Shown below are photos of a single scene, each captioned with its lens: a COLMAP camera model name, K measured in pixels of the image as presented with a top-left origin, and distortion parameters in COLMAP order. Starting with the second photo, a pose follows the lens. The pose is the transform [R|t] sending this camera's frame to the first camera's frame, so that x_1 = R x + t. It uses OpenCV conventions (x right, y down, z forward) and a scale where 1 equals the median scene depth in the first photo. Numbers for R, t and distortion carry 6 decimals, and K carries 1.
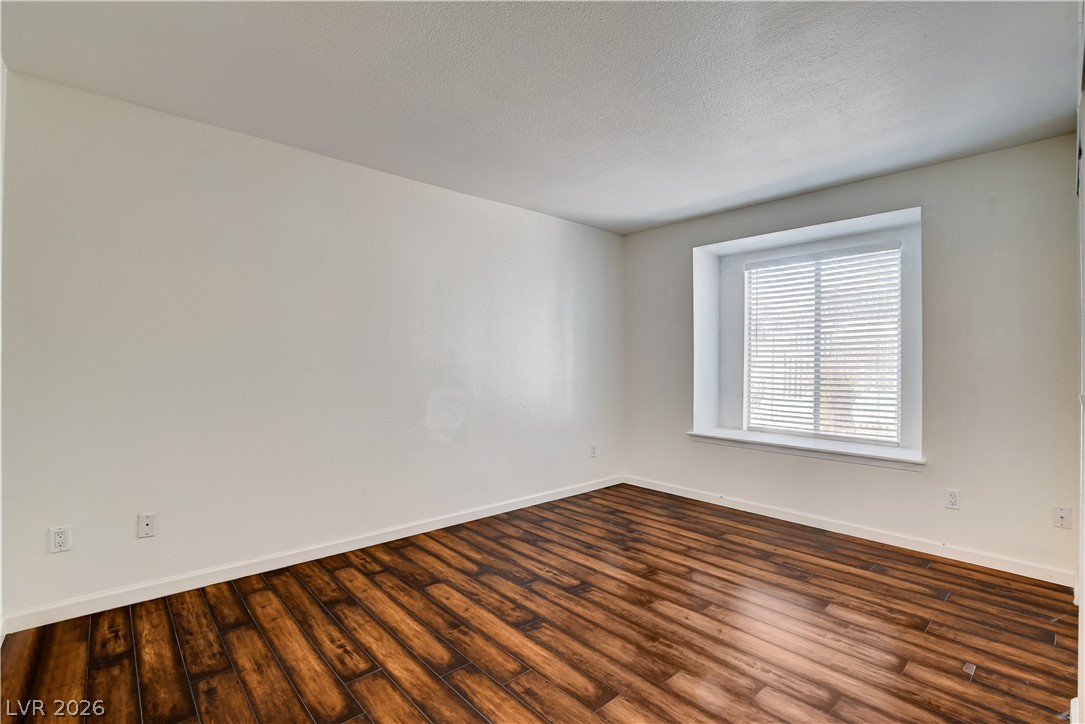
lens RADIAL K [[496.2, 0, 535.7], [0, 496.2, 360.6], [0, 0, 1]] dist [-0.027530, 0.002933]
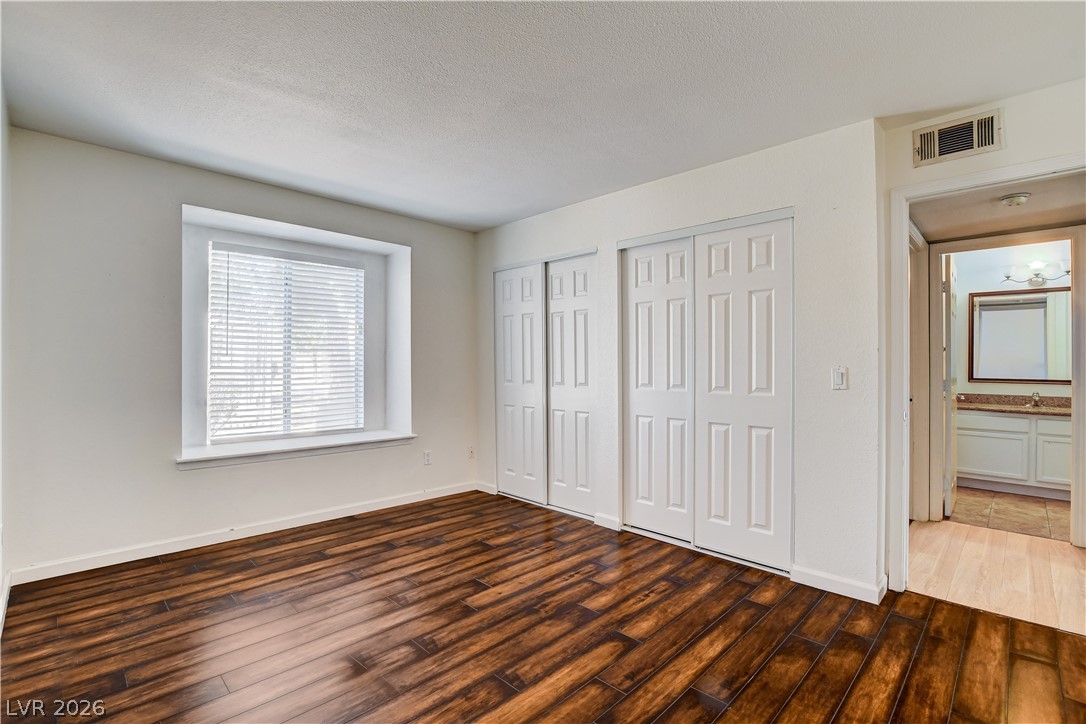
lens RADIAL K [[496.6, 0, 545.9], [0, 496.6, 363.0], [0, 0, 1]] dist [-0.027530, 0.002933]
pose [[-0.067173, -0.006488, 0.997720, -0.786948], [-0.008781, 0.999944, 0.005912, -0.010973], [-0.997703, -0.008364, -0.067226, 0.929490]]
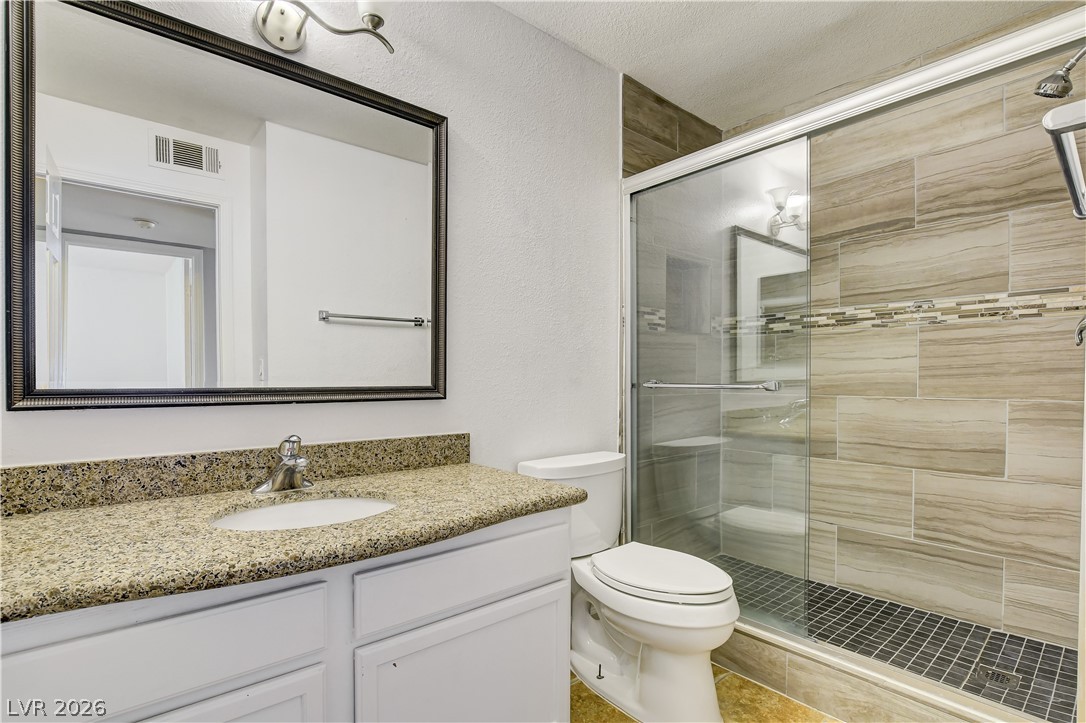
lens RADIAL K [[524.2, 0, 543.7], [0, 524.2, 384.4], [0, 0, 1]] dist [-0.026184, 0.001385]
pose [[-0.999734, -0.002403, 0.022939, 0.858250], [-0.002205, 0.999960, 0.008672, 0.044607], [-0.022959, 0.008619, -0.999699, -0.745907]]
